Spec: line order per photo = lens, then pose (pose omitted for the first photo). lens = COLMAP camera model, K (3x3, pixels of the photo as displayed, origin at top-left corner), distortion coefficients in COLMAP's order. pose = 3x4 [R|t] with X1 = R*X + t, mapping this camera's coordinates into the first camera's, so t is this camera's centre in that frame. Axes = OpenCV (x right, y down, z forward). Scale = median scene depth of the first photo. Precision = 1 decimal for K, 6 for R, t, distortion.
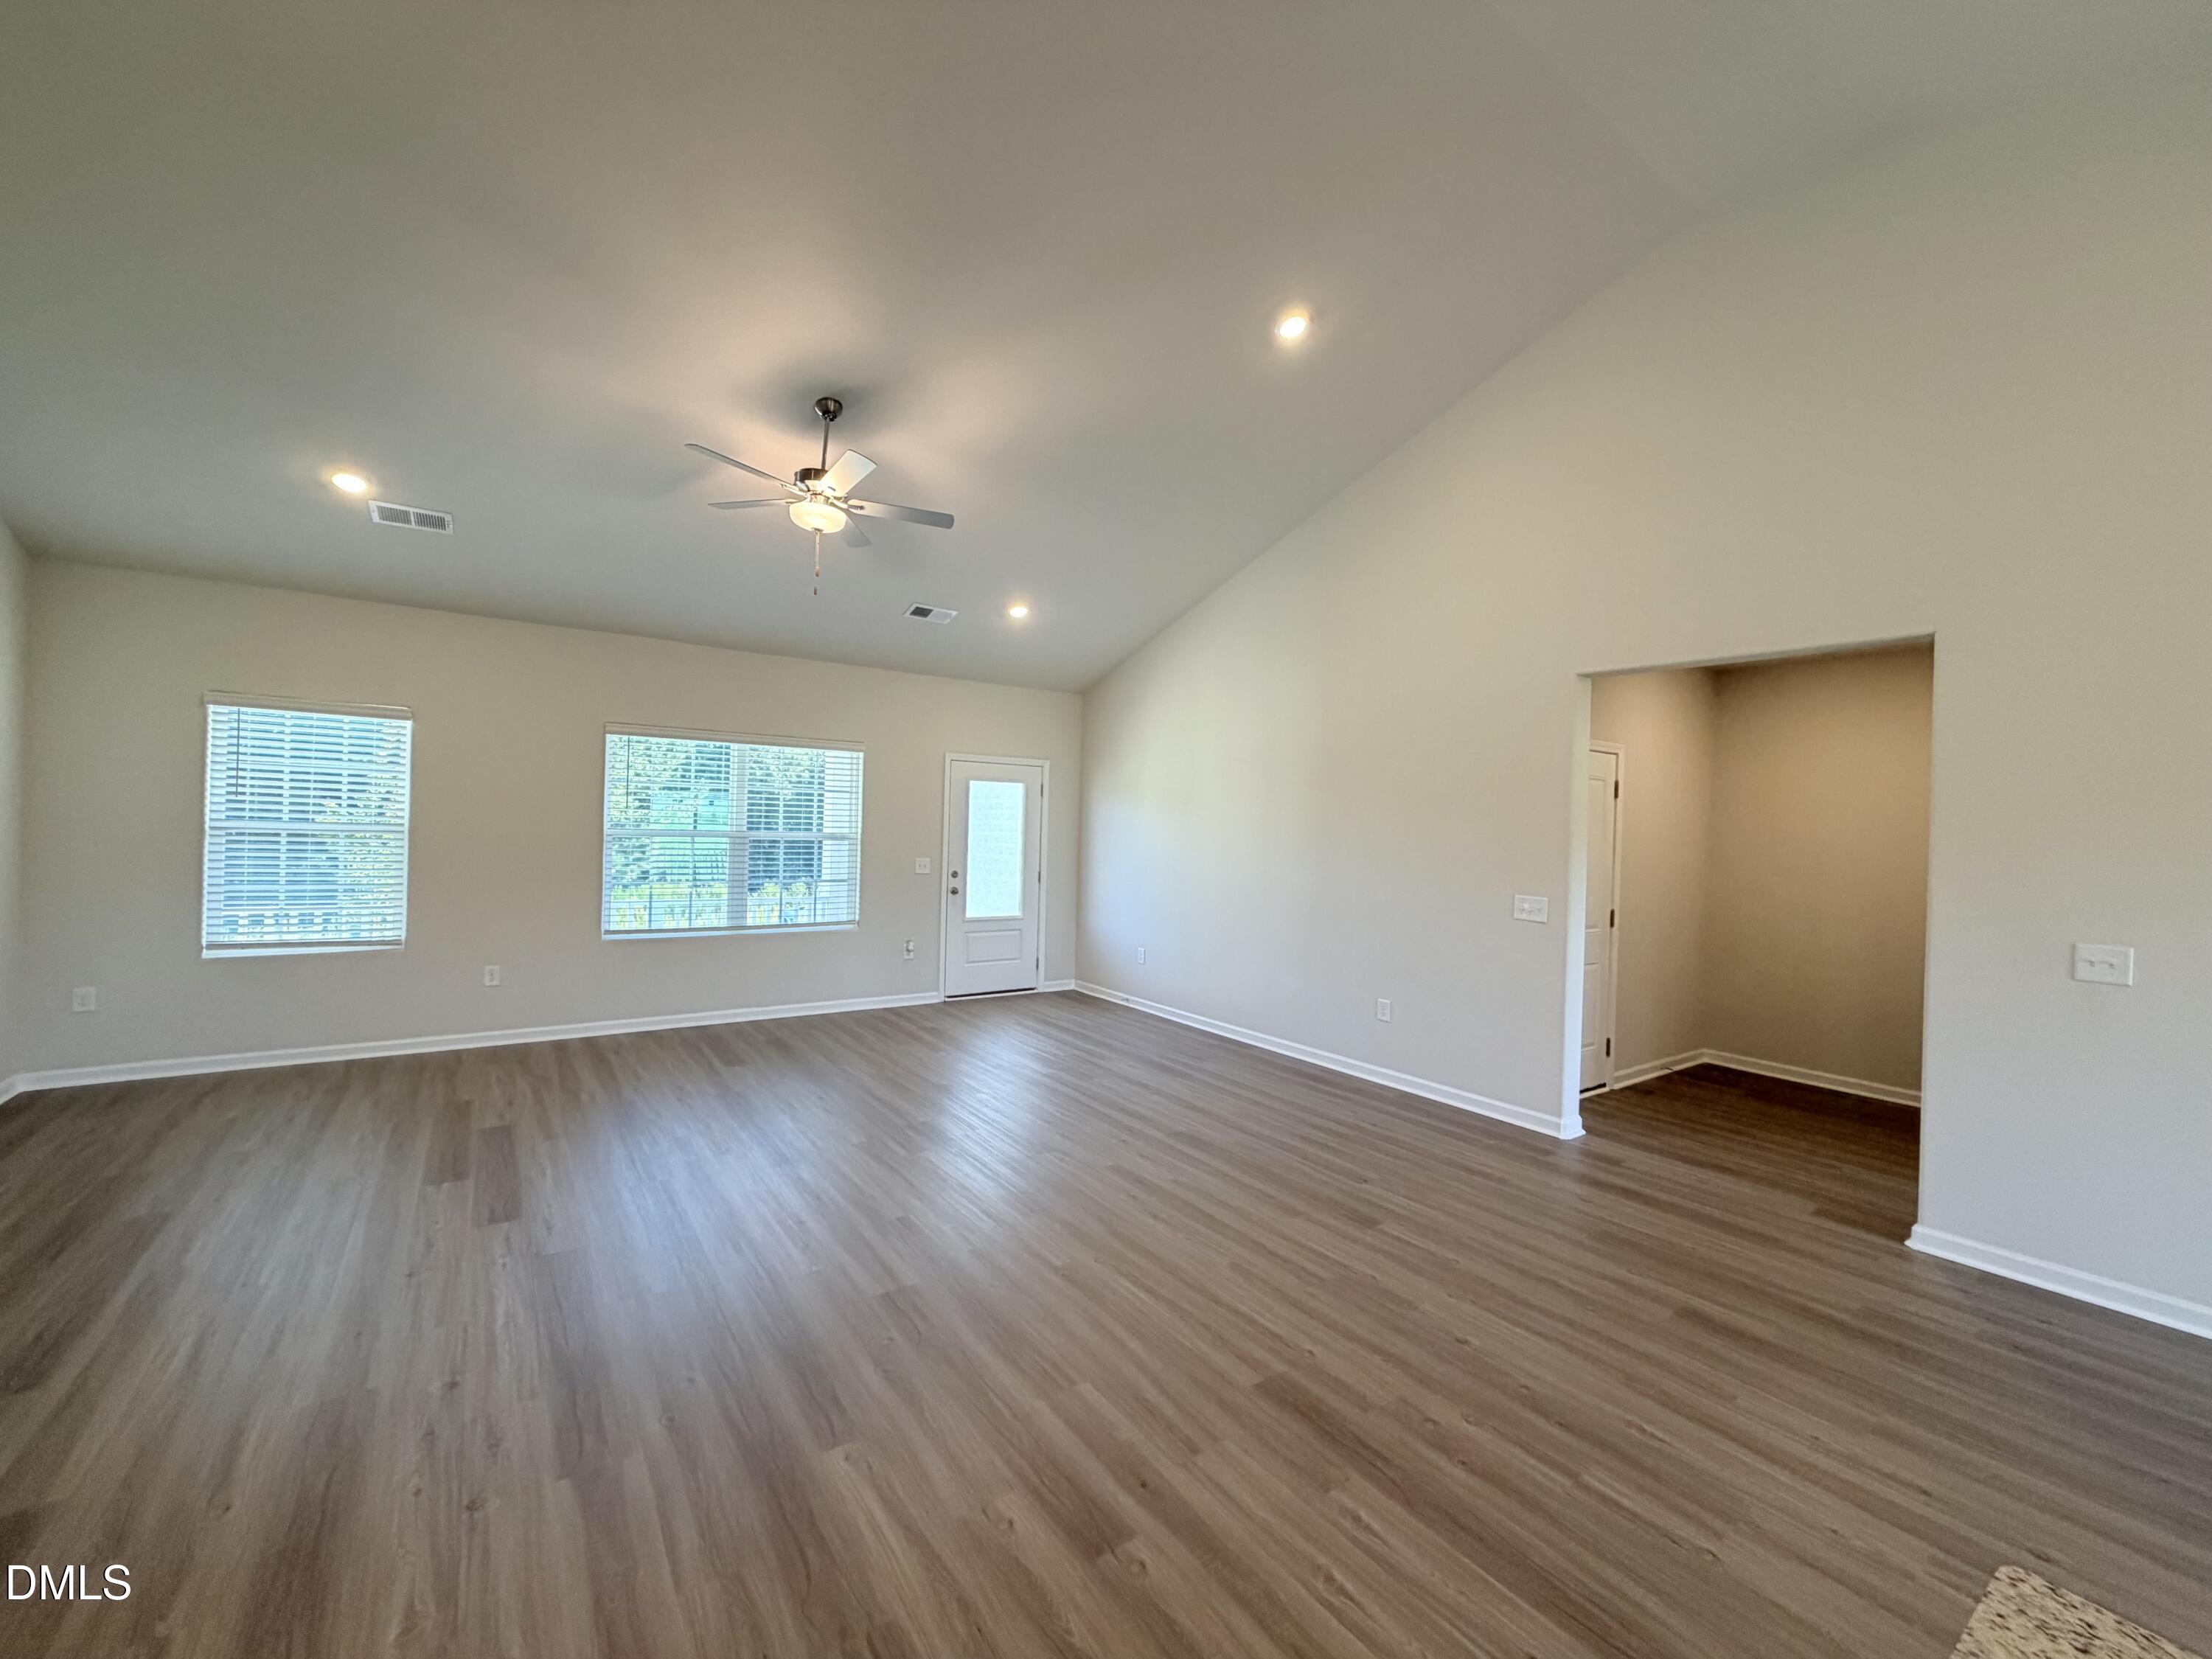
lens RADIAL K [[883.6, 0, 1096.1], [0, 883.6, 830.0], [0, 0, 1]] dist [0.000919, 0.000125]
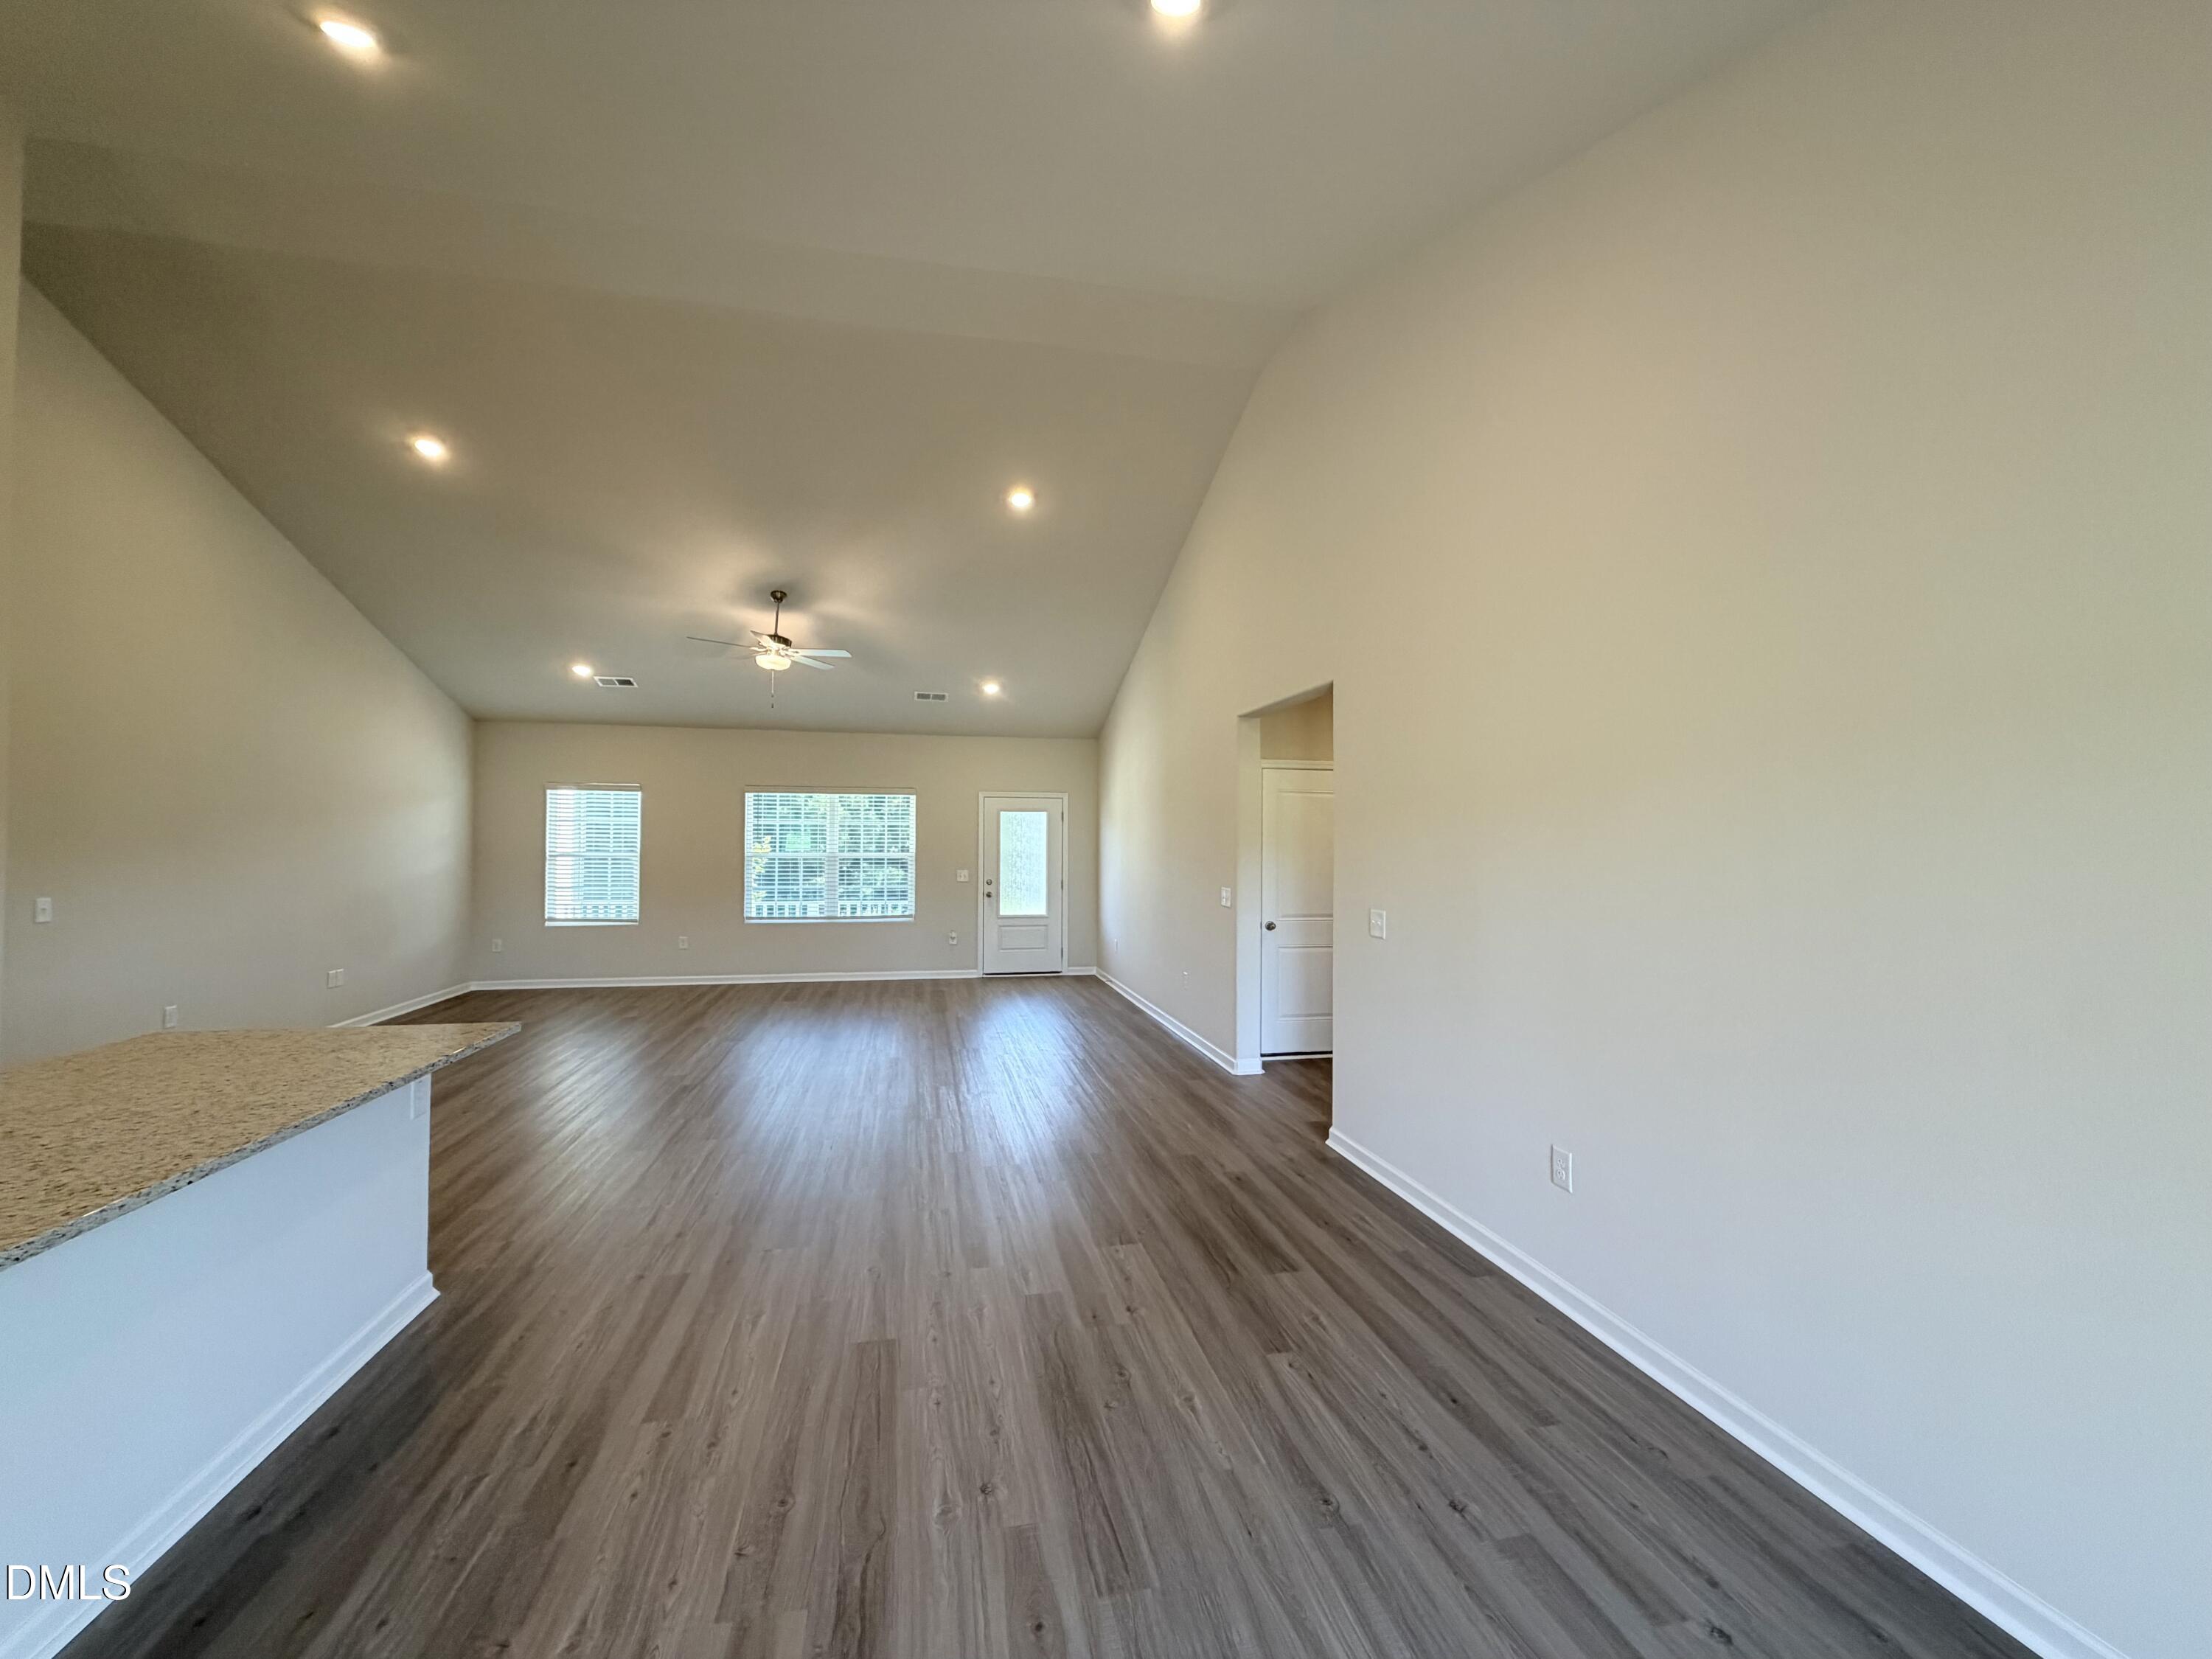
lens RADIAL K [[880.4, 0, 1086.2], [0, 880.4, 828.5], [0, 0, 1]] dist [0.011636, -0.000036]
pose [[0.916259, -0.032033, -0.399304, 0.586417], [0.019788, 0.999200, -0.034752, 0.020696], [0.400098, 0.023940, 0.916160, -0.188659]]
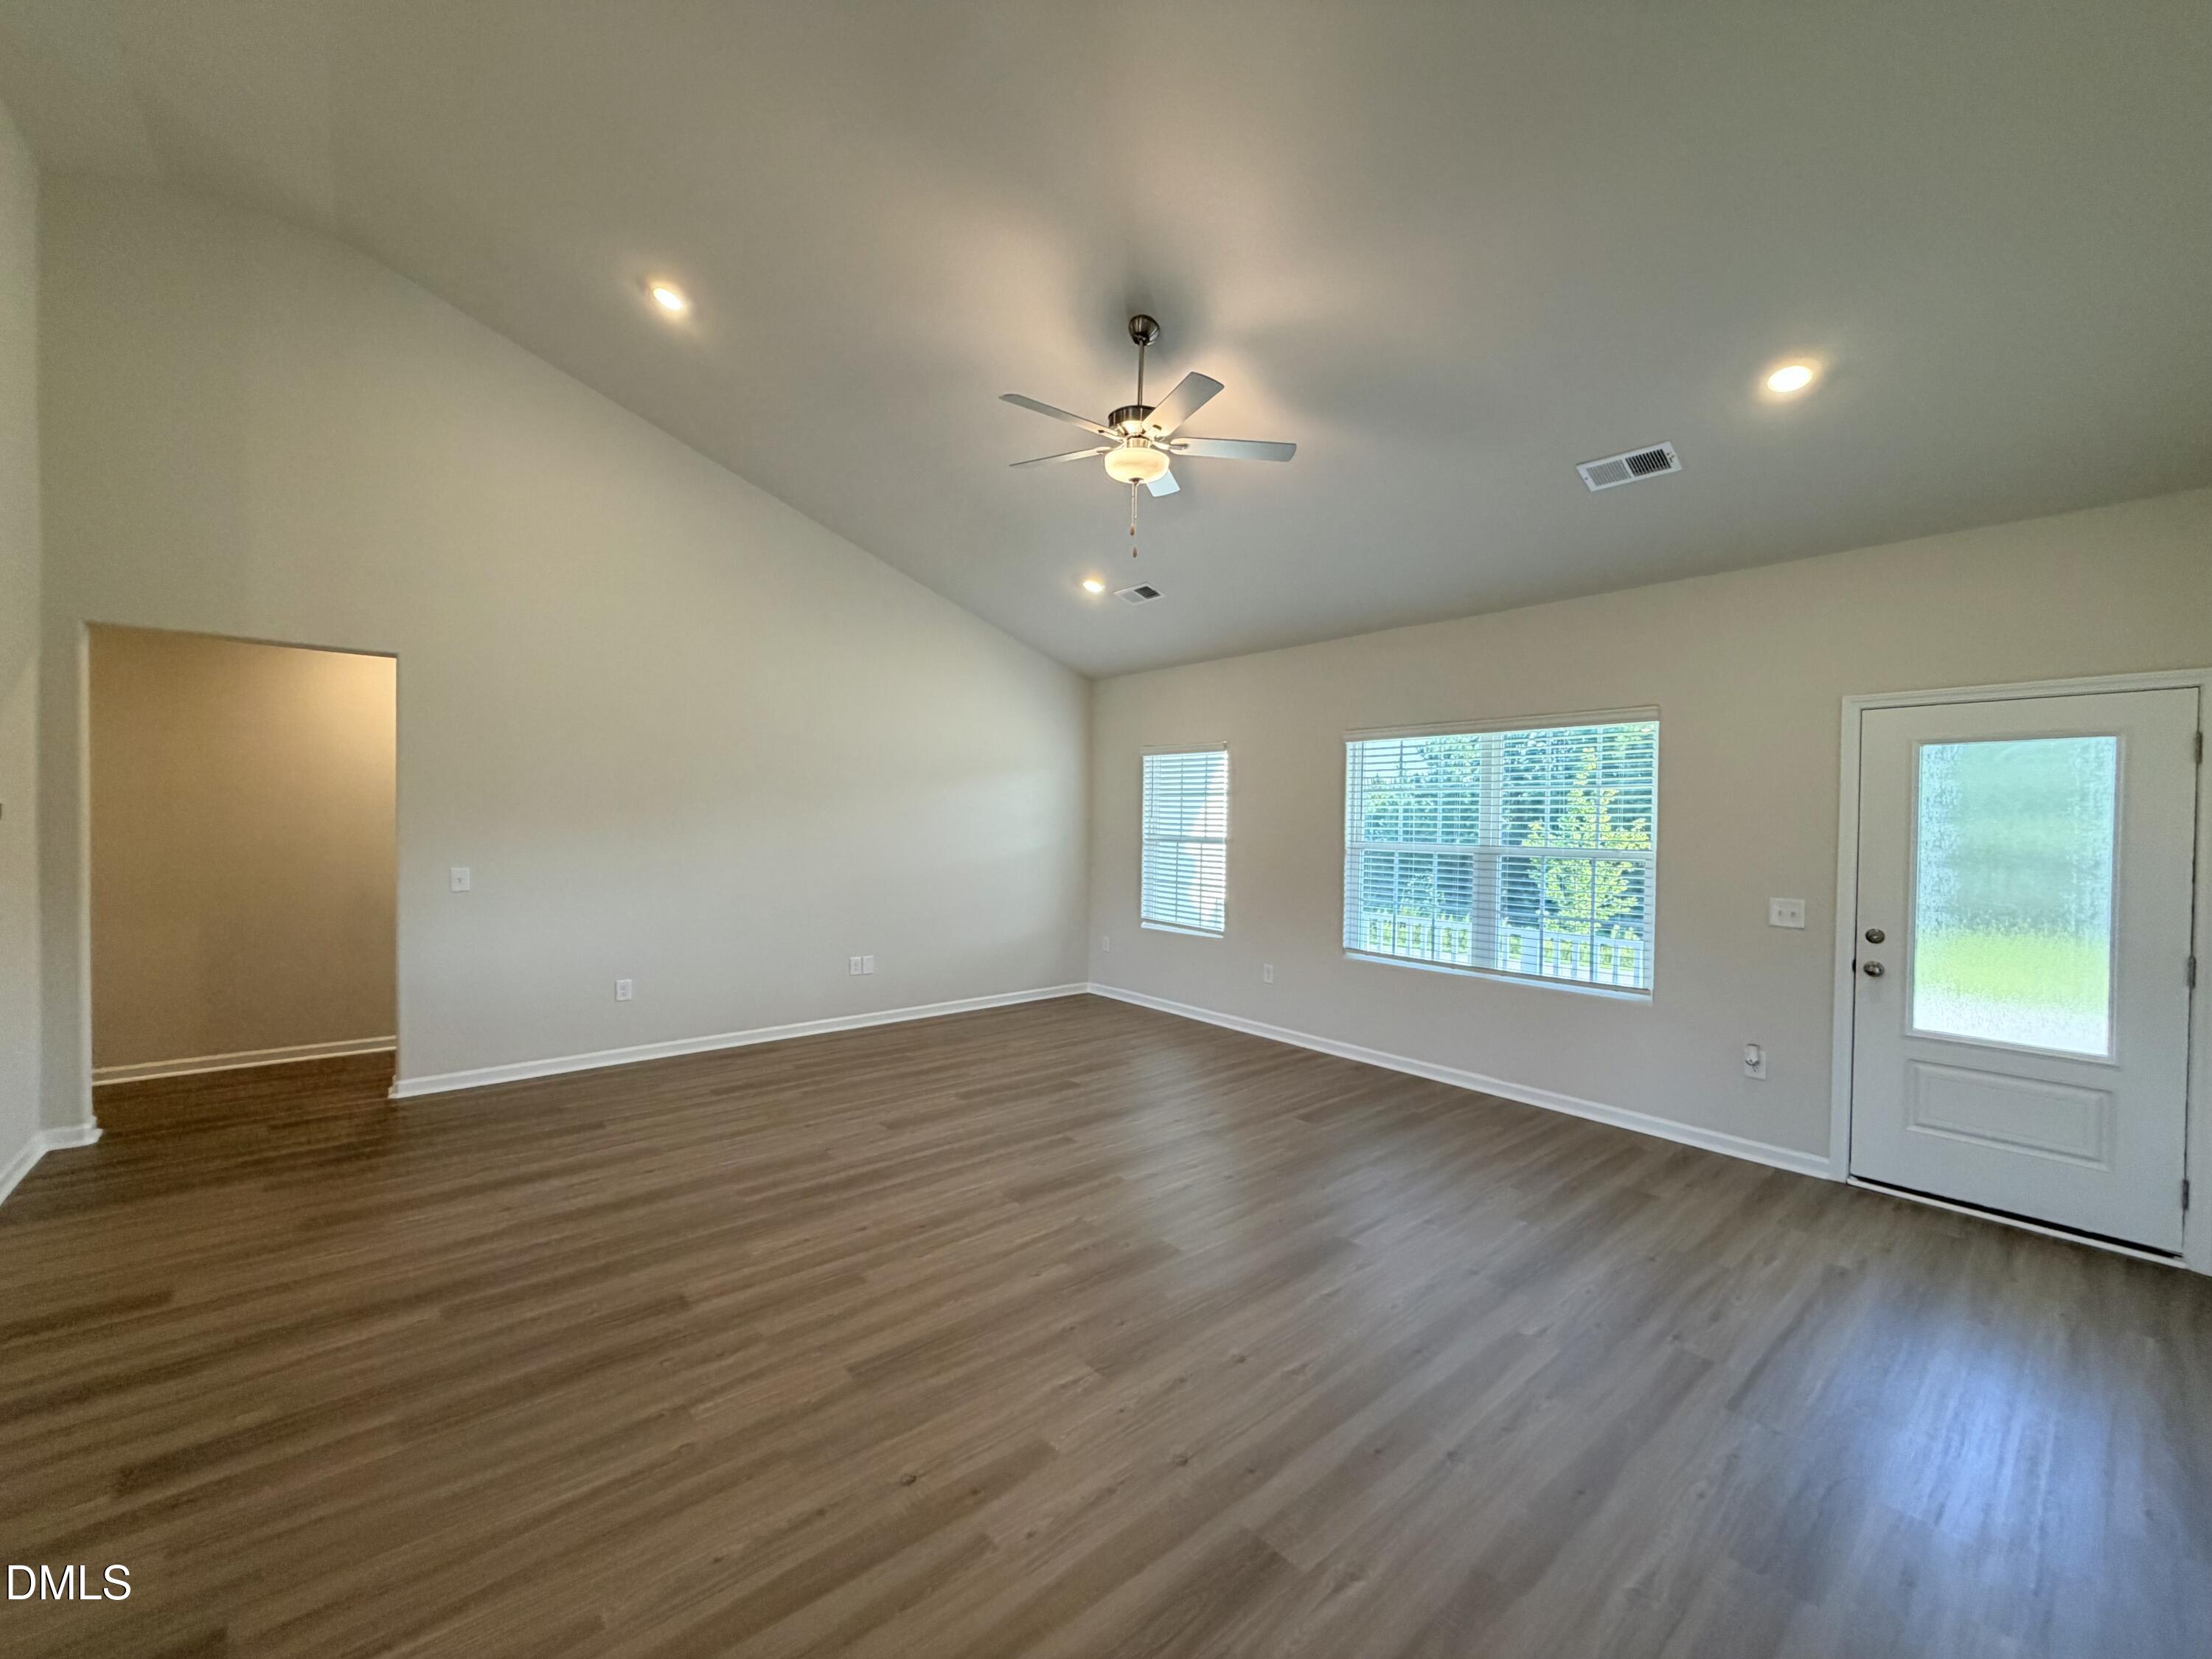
lens RADIAL K [[883.6, 0, 1096.1], [0, 883.6, 830.0], [0, 0, 1]] dist [0.000919, 0.000125]
pose [[0.093490, -0.017017, -0.995475, 0.343833], [-0.018387, 0.999654, -0.018815, 0.008379], [0.995450, 0.020063, 0.093145, 0.590745]]
